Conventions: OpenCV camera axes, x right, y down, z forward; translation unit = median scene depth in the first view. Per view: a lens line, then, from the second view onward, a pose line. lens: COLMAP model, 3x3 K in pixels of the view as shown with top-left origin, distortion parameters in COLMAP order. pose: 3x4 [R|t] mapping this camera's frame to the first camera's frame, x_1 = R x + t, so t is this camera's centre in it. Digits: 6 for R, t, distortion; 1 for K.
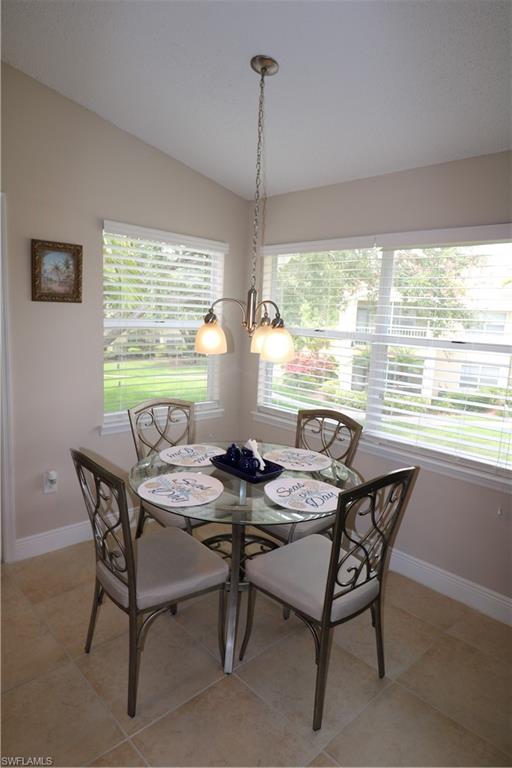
lens RADIAL K [[480.5, 0, 252.7], [0, 480.5, 382.5], [0, 0, 1]] dist [0.001507, -0.001709]
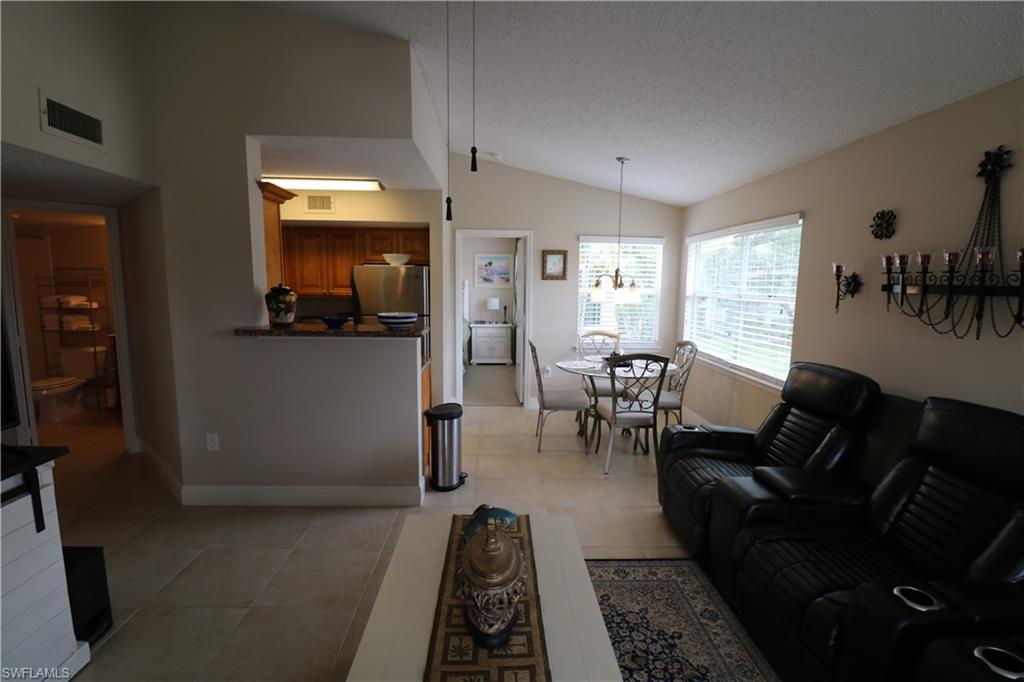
lens RADIAL K [[478.3, 0, 515.4], [0, 478.3, 341.3], [0, 0, 1]] dist [-0.005406, -0.004177]
pose [[0.755268, 0.044303, -0.653918, 0.750003], [-0.073704, 0.997125, -0.017572, 0.127305], [0.651259, 0.061467, 0.756362, -0.560610]]
